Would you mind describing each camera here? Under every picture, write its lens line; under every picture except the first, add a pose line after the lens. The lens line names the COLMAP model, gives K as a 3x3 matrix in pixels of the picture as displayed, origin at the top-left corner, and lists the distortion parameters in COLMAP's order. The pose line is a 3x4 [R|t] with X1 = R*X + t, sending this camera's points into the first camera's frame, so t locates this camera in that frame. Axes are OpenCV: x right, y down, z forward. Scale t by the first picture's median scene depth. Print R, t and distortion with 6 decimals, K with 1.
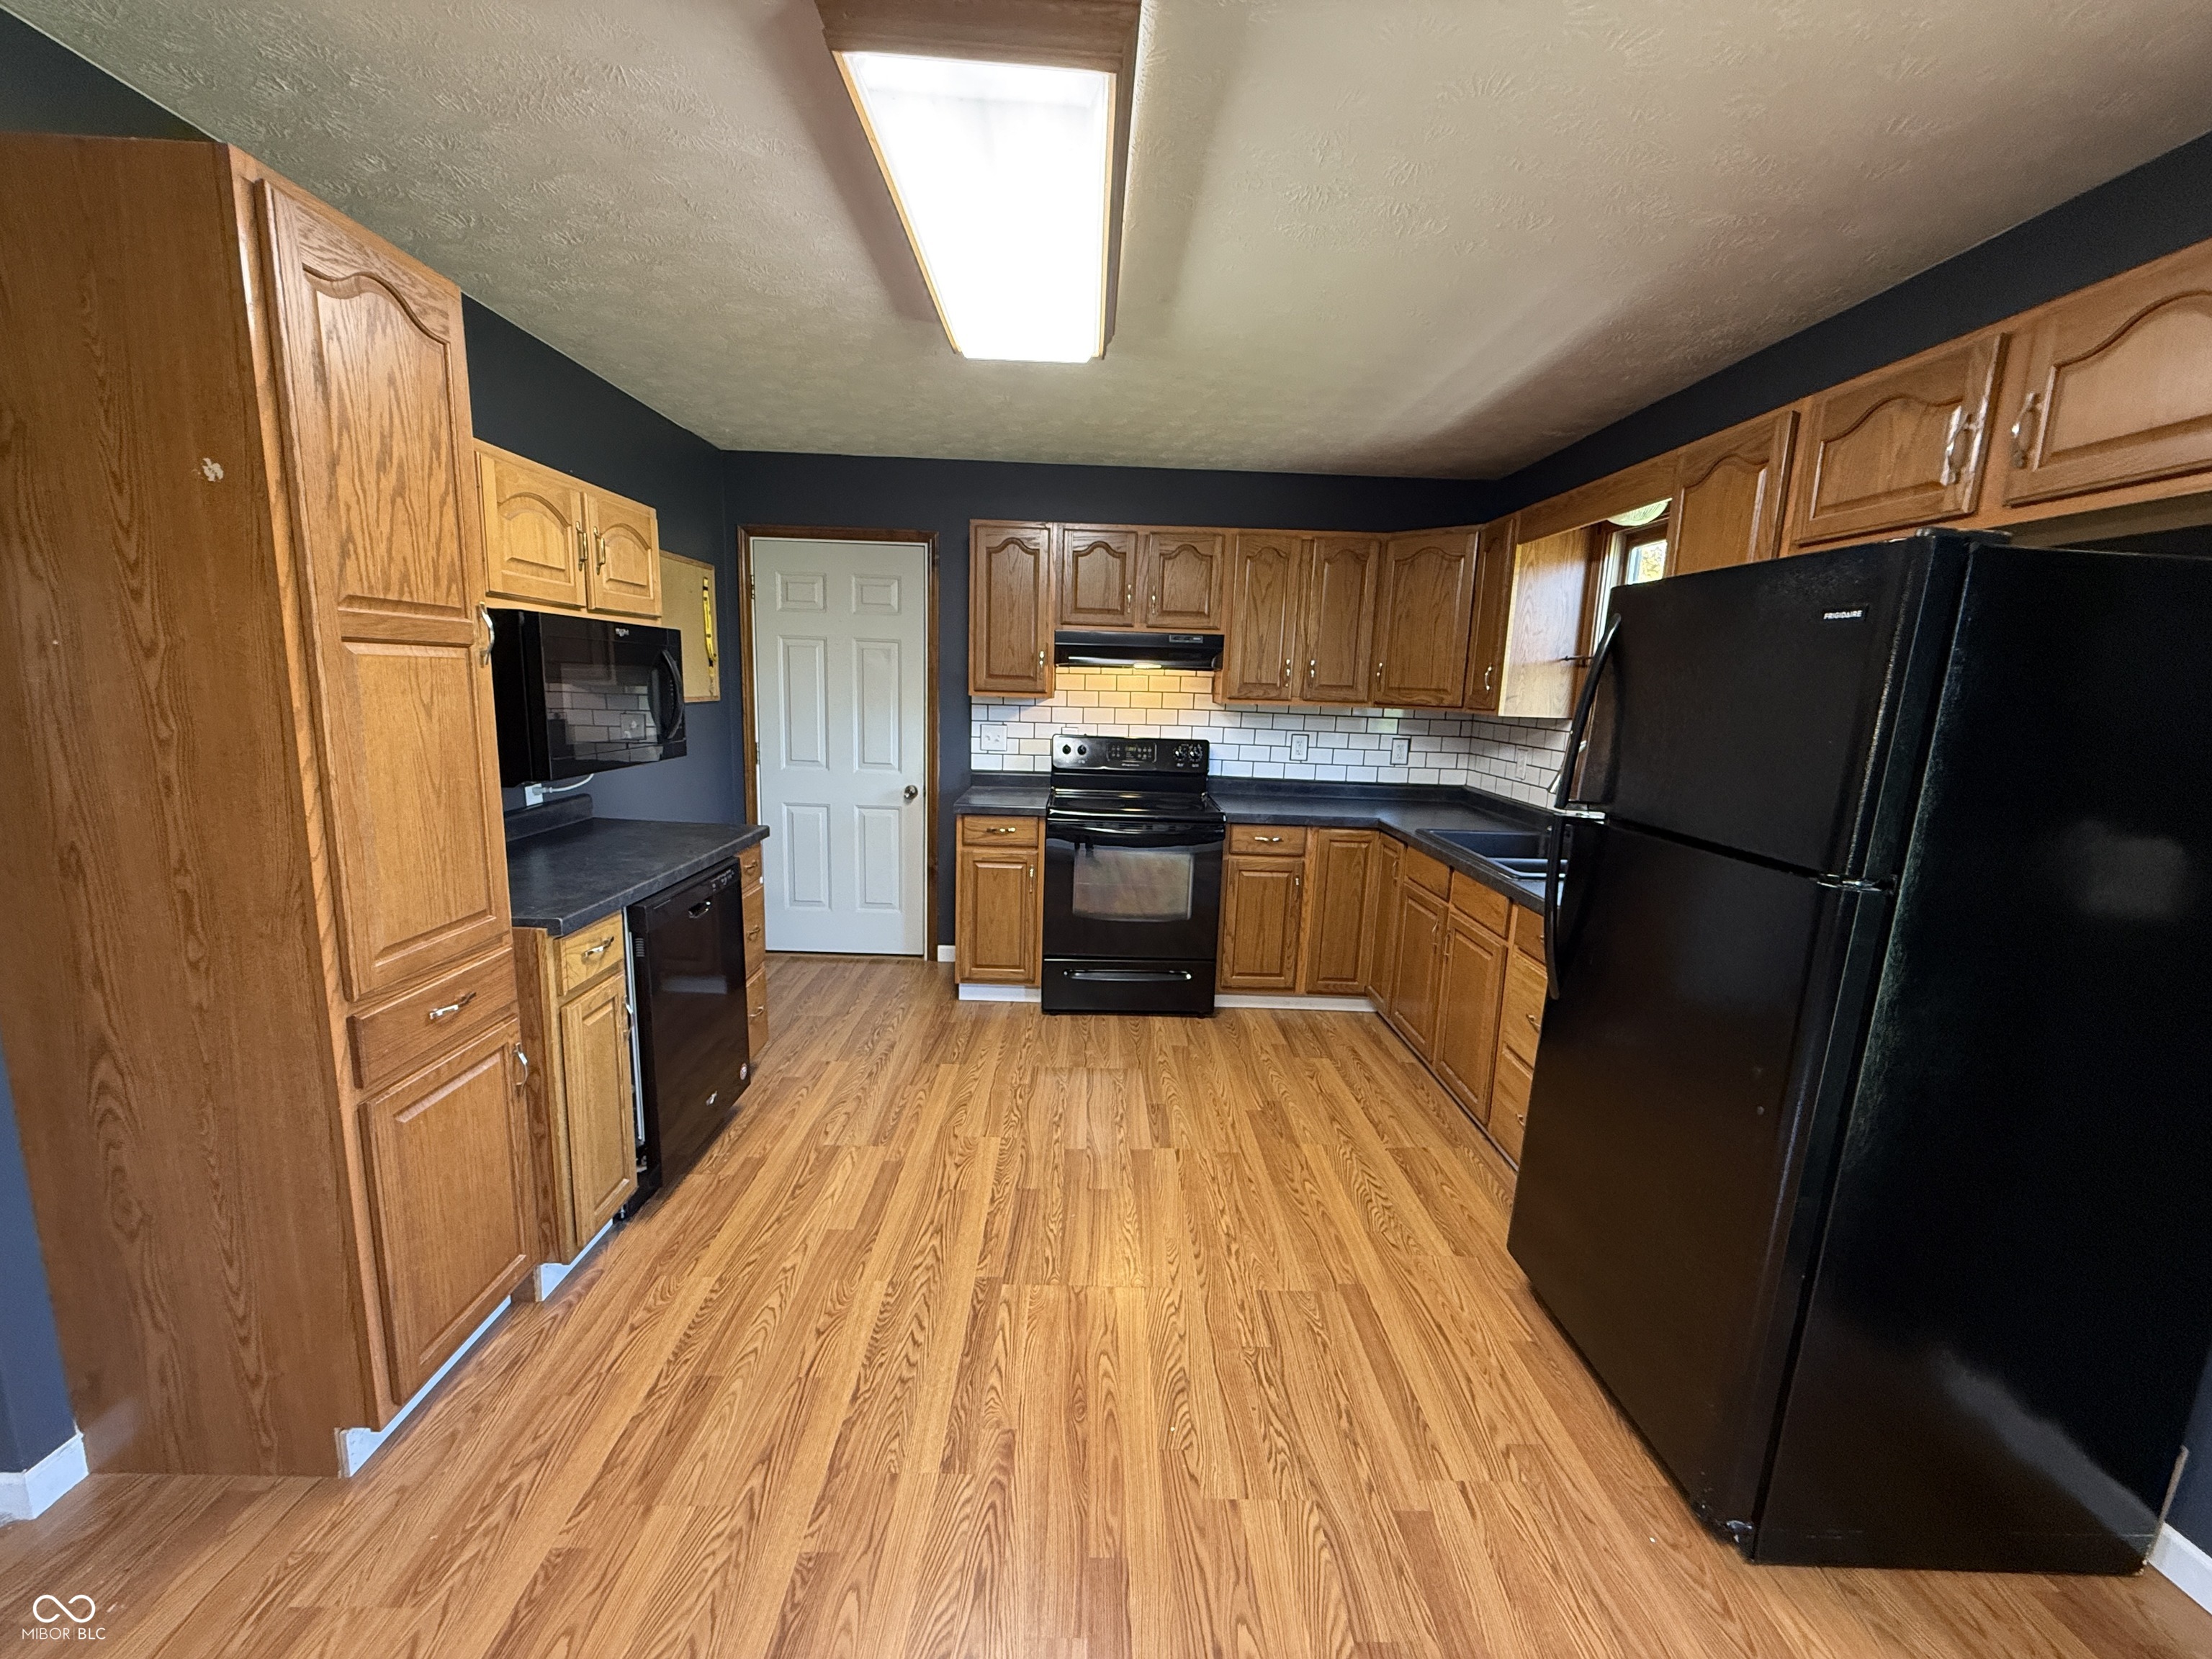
lens RADIAL K [[882.0, 0, 1101.8], [0, 882.0, 833.1], [0, 0, 1]] dist [-0.000389, -0.000226]
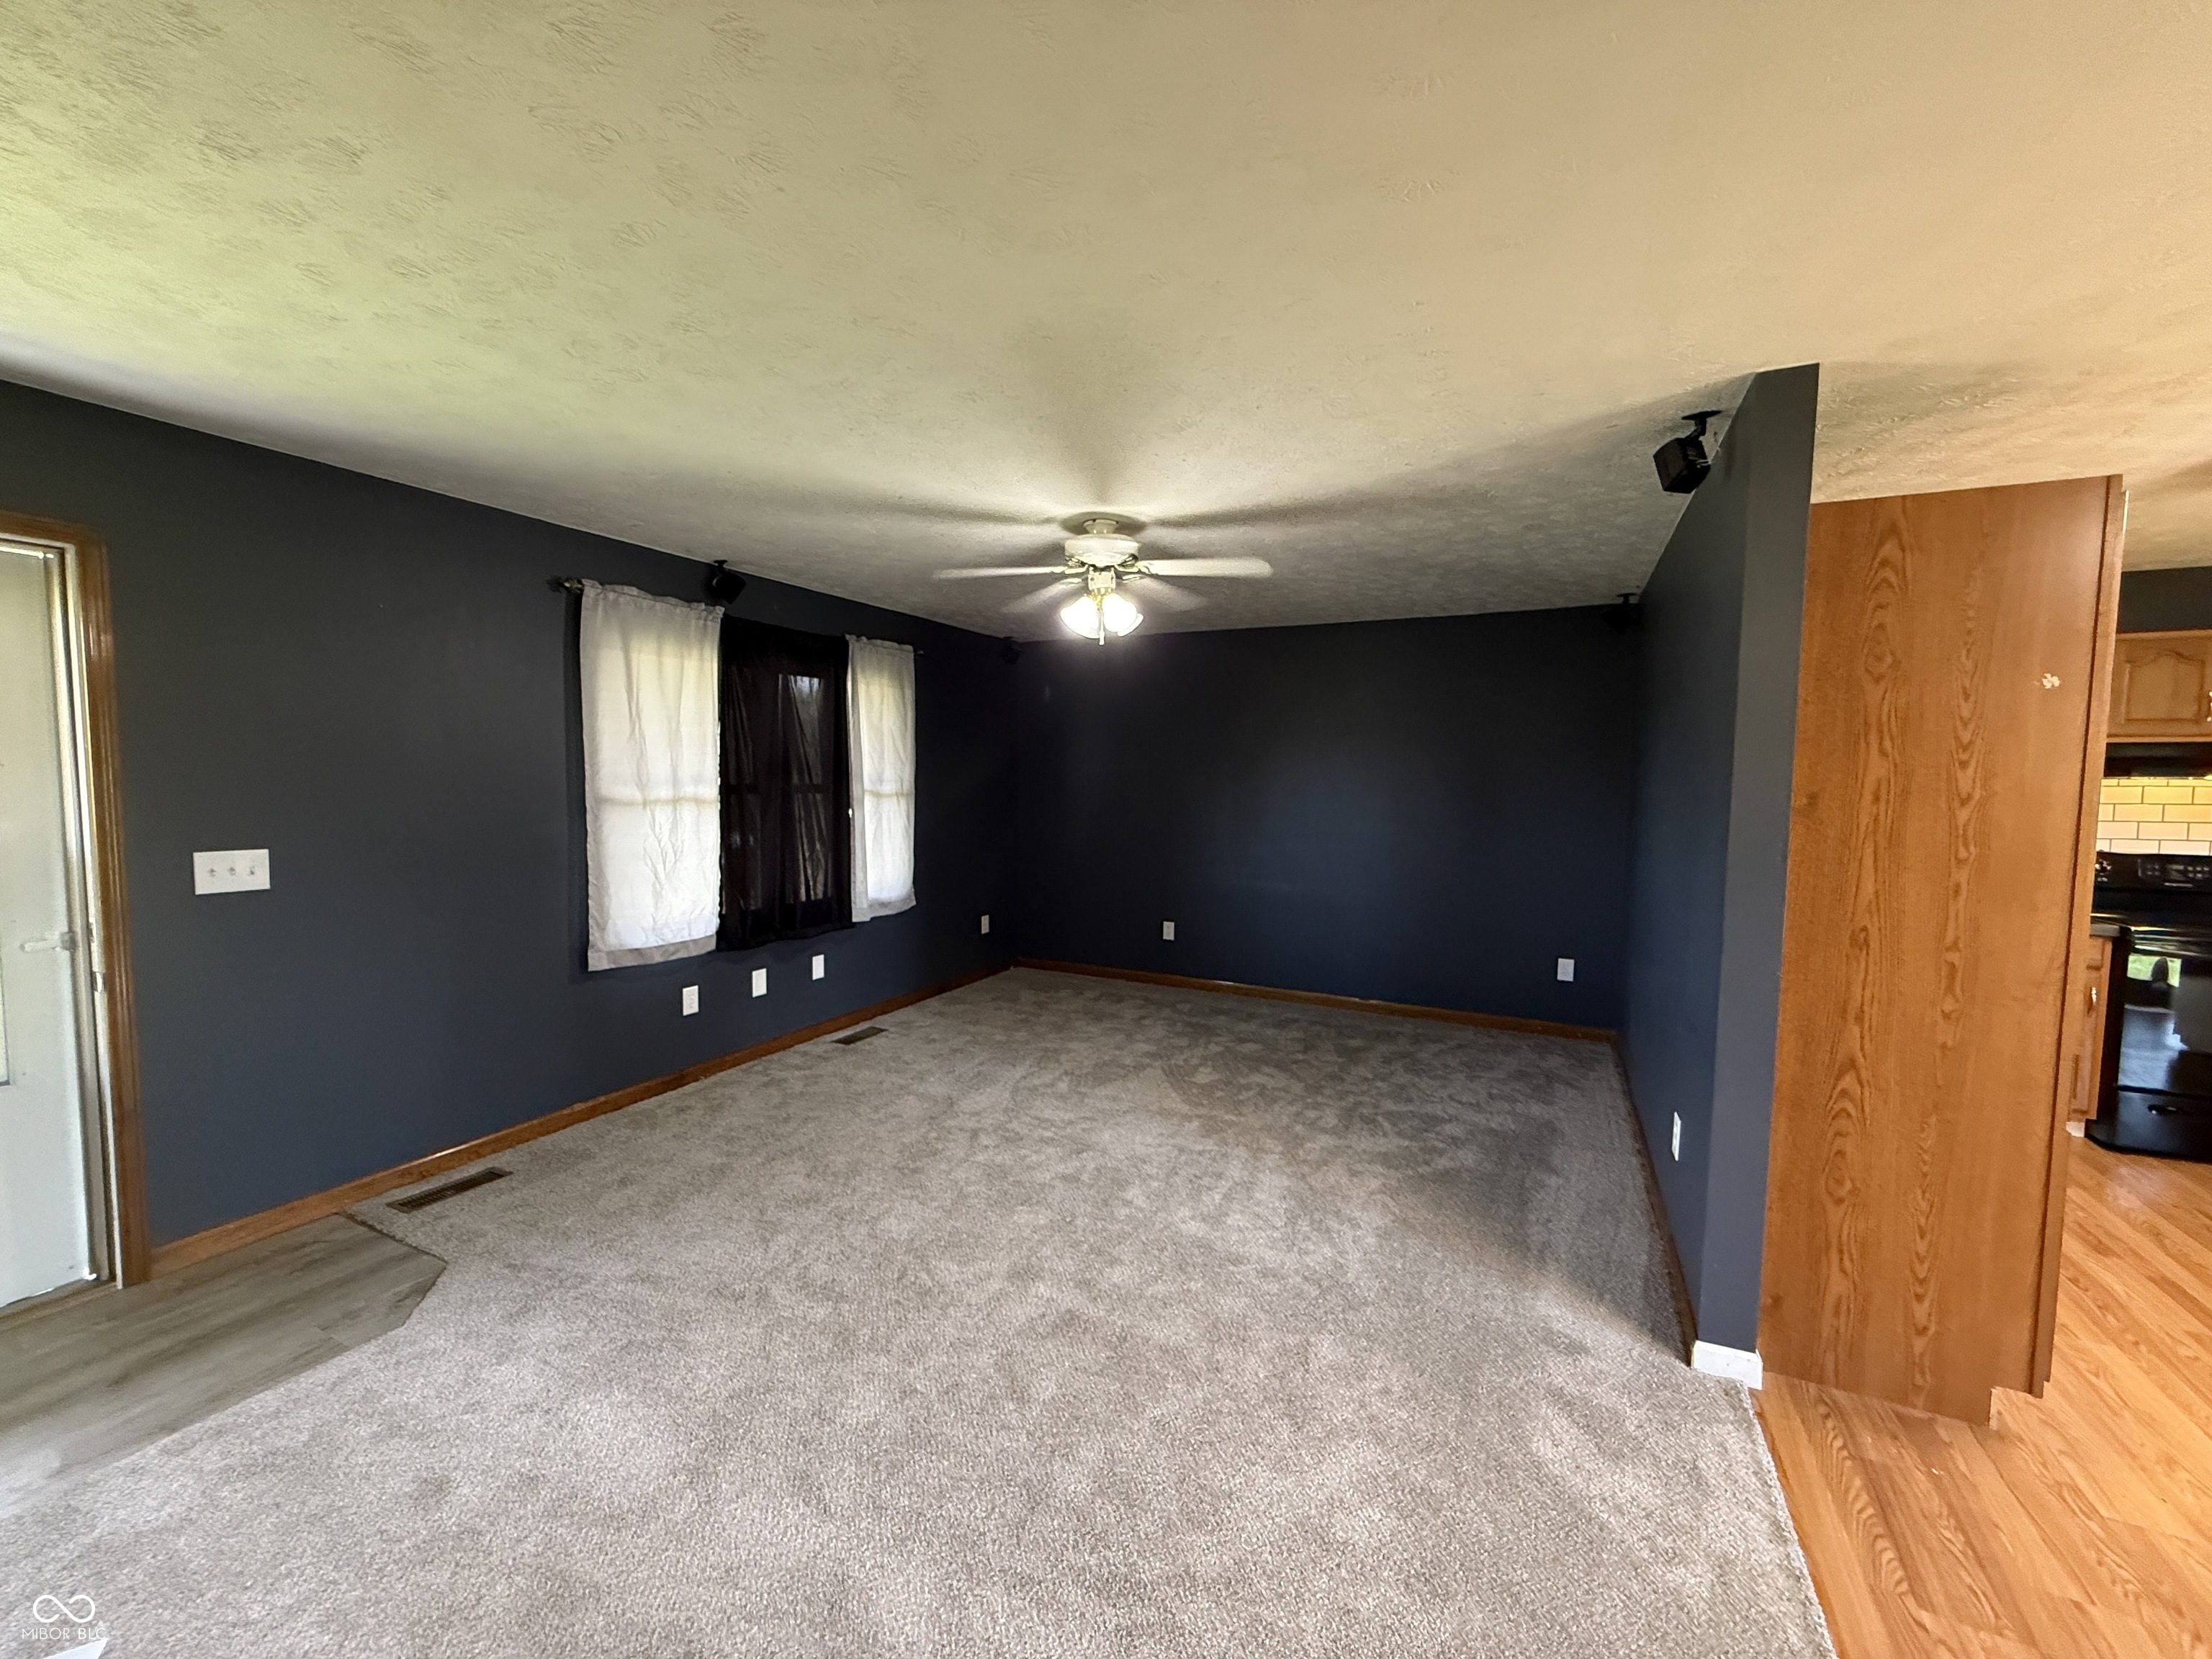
lens RADIAL K [[882.0, 0, 1101.8], [0, 882.0, 833.1], [0, 0, 1]] dist [-0.000389, -0.000226]
pose [[0.886863, 0.006870, -0.461982, -0.929676], [-0.059917, 0.993156, -0.100254, 0.047784], [0.458132, 0.116592, 0.881205, -0.545098]]
